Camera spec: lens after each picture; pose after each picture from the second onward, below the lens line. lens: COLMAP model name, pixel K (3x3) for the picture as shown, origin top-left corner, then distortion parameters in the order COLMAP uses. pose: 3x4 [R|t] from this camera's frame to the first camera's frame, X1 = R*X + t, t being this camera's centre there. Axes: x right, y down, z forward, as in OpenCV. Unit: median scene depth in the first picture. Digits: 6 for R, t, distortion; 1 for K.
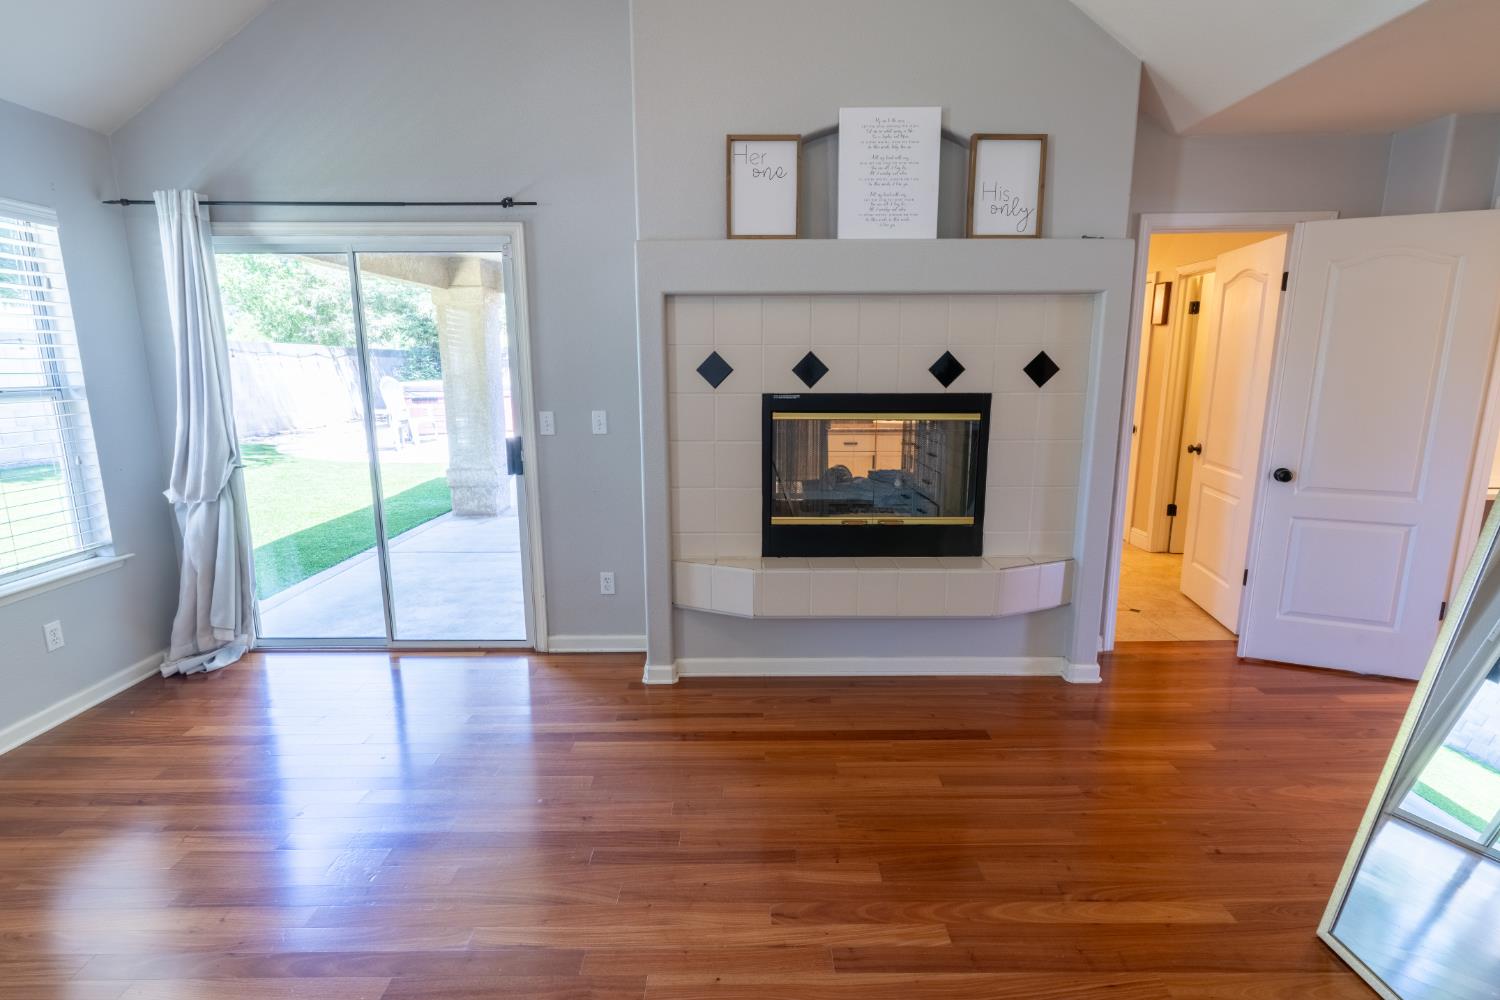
lens RADIAL K [[708.7, 0, 751.1], [0, 708.7, 497.0], [0, 0, 1]] dist [0.002388, 0.000049]
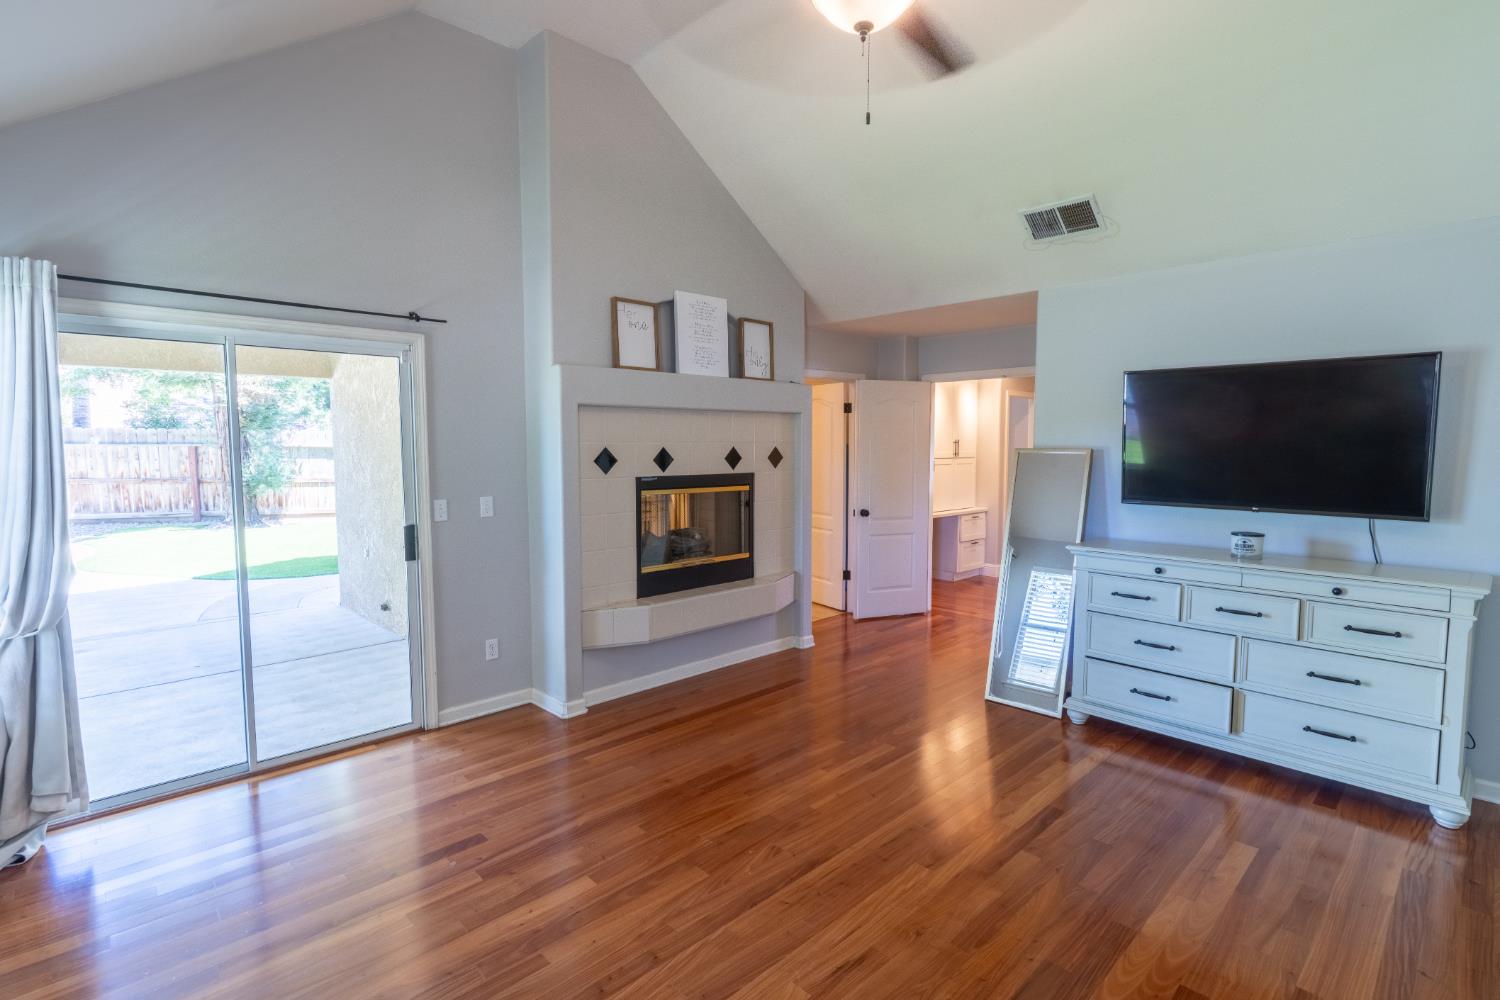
lens RADIAL K [[708.7, 0, 751.1], [0, 708.7, 497.0], [0, 0, 1]] dist [0.002388, 0.000049]
pose [[0.726985, -0.049442, 0.684871, -0.758436], [0.128986, 0.989482, -0.065486, 0.010849], [-0.674430, 0.135946, 0.725715, -0.142405]]
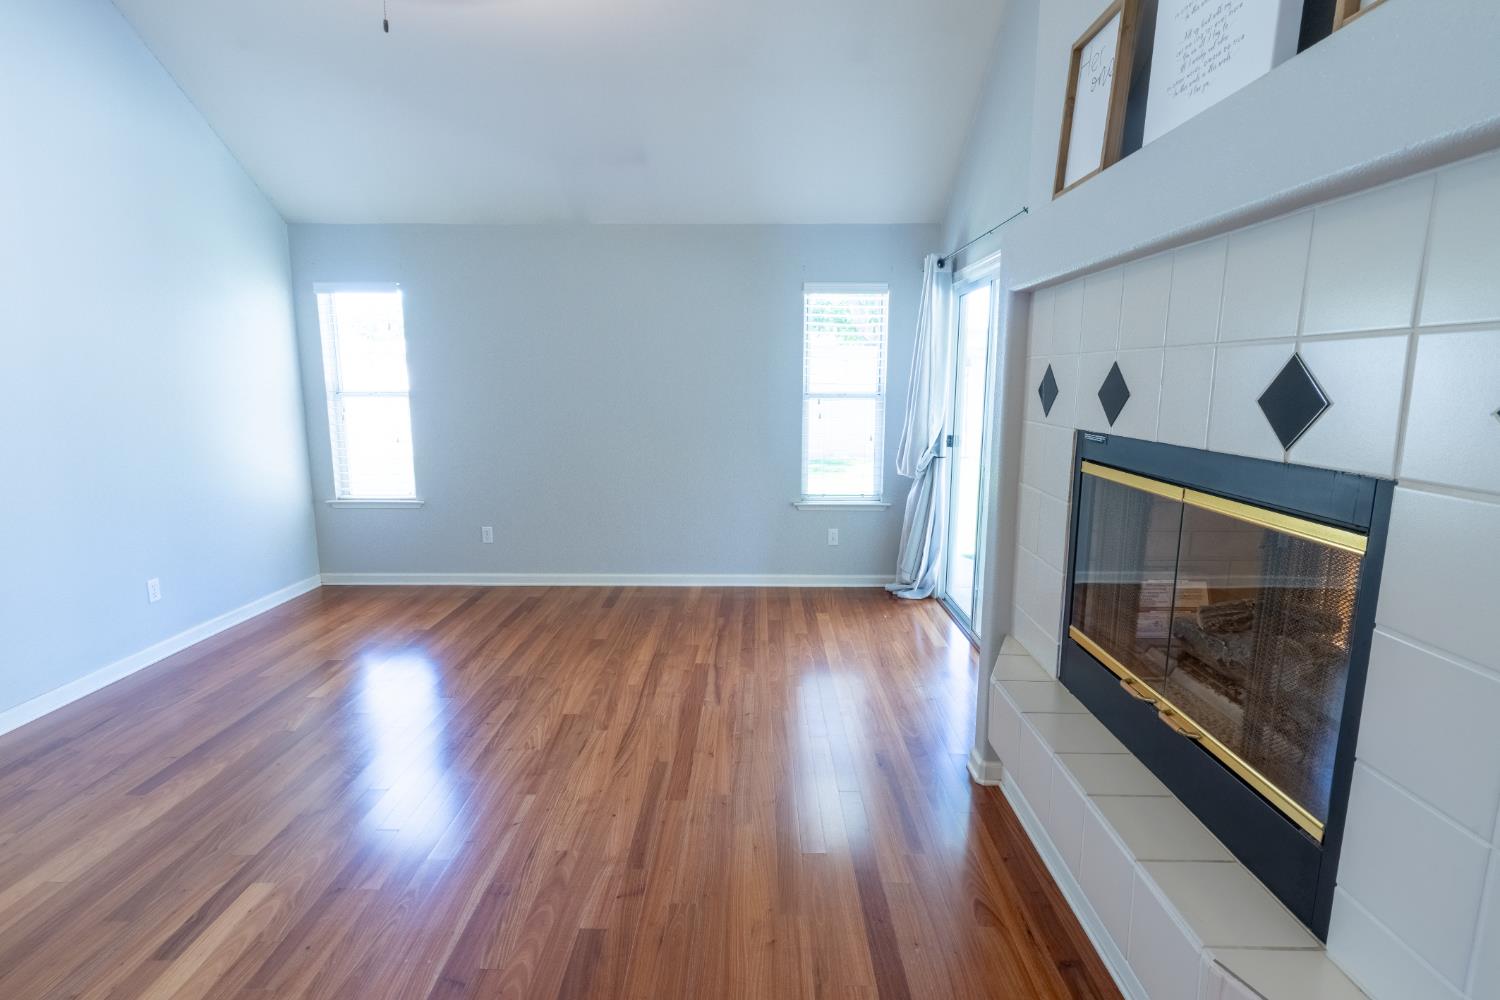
lens RADIAL K [[726.9, 0, 754.8], [0, 726.9, 496.0], [0, 0, 1]] dist [0.001196, -0.000206]
pose [[-0.018594, 0.163472, -0.986373, 0.670777], [-0.186225, 0.968714, 0.164055, -0.140527], [0.982331, 0.186737, 0.012430, 0.714683]]
